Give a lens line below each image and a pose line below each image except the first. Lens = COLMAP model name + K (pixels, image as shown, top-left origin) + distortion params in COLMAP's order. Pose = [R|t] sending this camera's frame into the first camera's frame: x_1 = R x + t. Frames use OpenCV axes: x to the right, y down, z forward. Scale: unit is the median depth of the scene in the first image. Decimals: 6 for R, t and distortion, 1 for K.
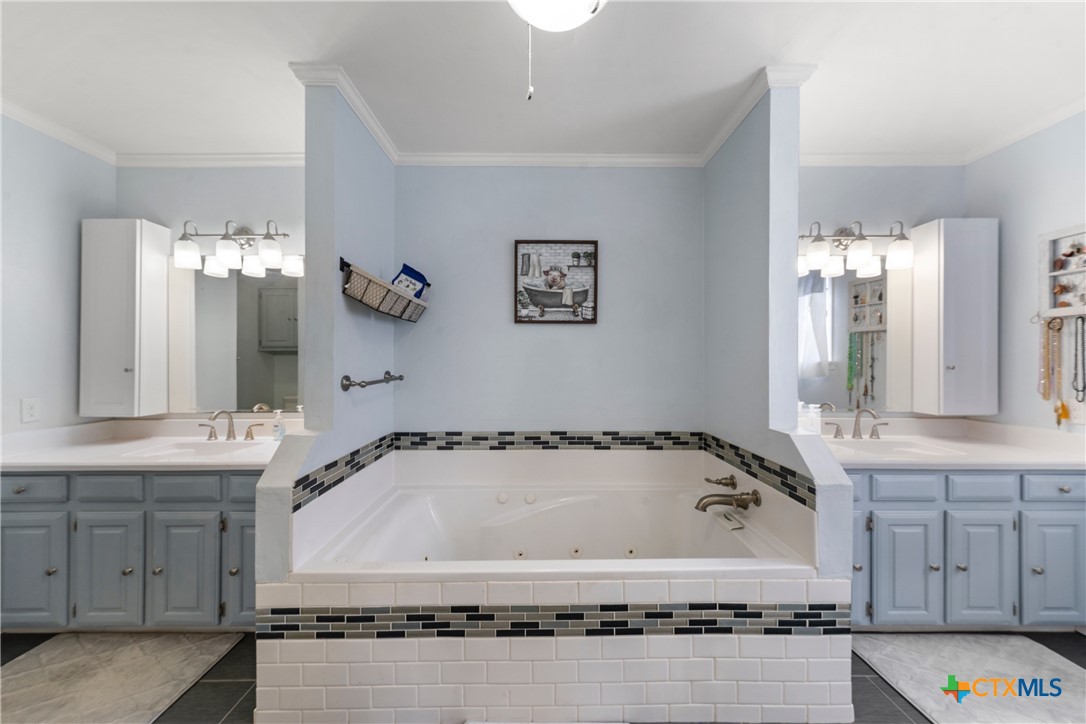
lens RADIAL K [[377.1, 0, 540.1], [0, 377.1, 360.1], [0, 0, 1]] dist [0.001529, 0.000461]
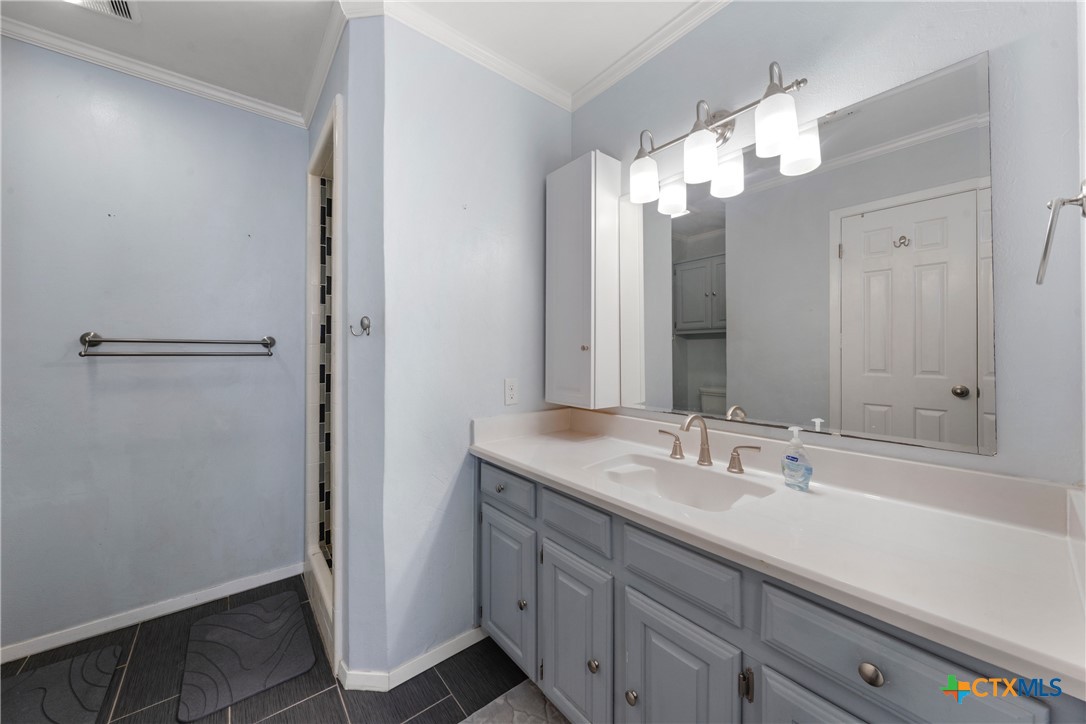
lens RADIAL K [[377.1, 0, 540.0], [0, 377.1, 354.7], [0, 0, 1]] dist [0.001529, 0.000461]
pose [[0.621728, 0.003532, -0.783225, -0.545821], [0.003068, 0.999971, 0.006945, 0.034582], [0.783227, -0.006721, 0.621700, 0.452219]]
